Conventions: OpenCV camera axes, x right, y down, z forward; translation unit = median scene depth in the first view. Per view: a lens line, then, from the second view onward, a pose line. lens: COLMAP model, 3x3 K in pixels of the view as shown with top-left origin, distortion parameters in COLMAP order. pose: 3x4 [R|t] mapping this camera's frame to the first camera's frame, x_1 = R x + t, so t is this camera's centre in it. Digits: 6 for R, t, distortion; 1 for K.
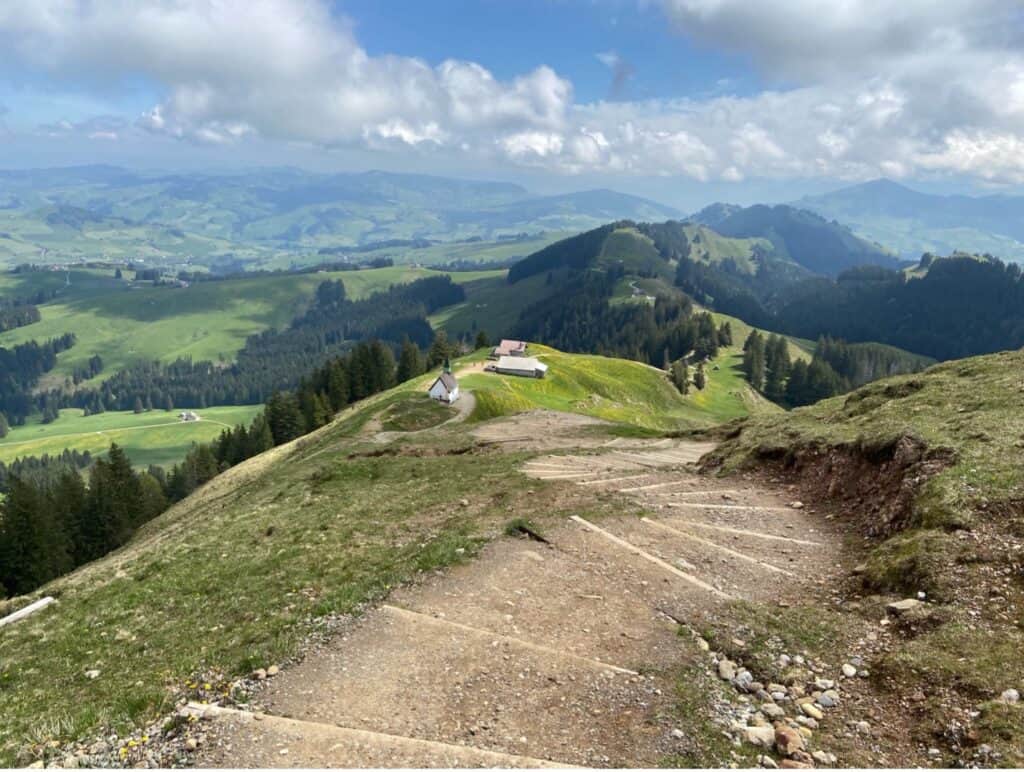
lens RADIAL K [[759.2, 0, 512.0], [0, 759.2, 386.0], [0, 0, 1]] dist [0.002617, -0.000136]
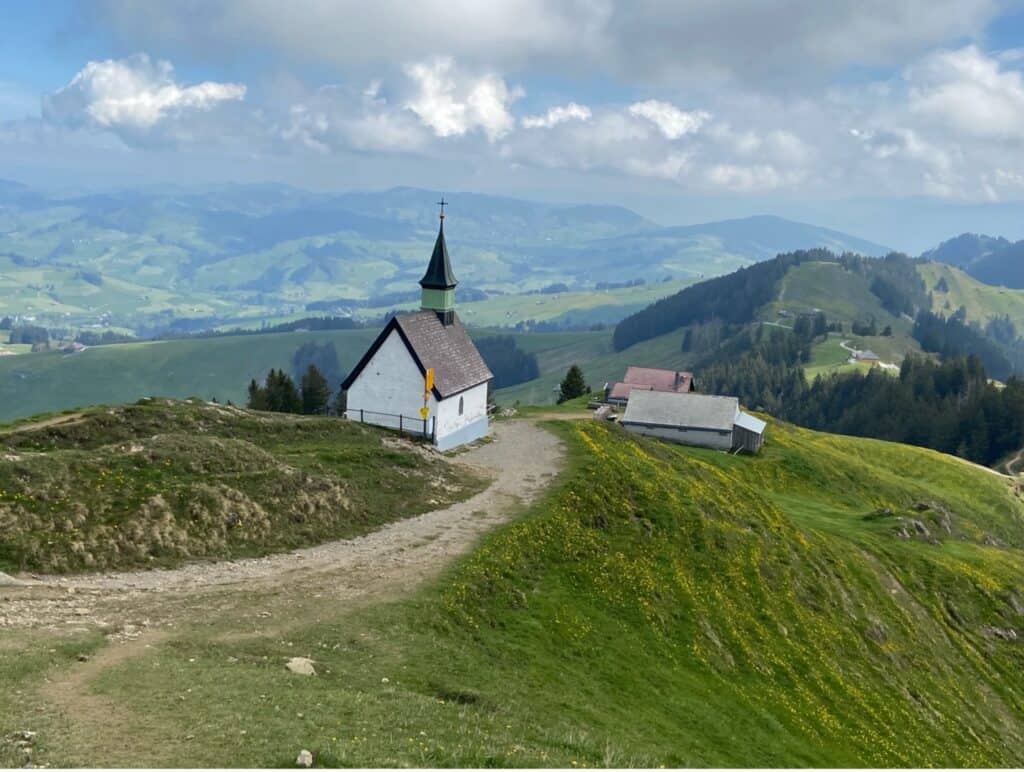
lens RADIAL K [[1028.3, 0, 512.0], [0, 1028.3, 386.0], [0, 0, 1]] dist [0.044090, 0.004691]
pose [[0.995902, 0.016003, -0.089009, -0.009964], [-0.029620, 0.987651, -0.153847, 0.012198], [0.085448, 0.155853, 0.984077, 0.188458]]
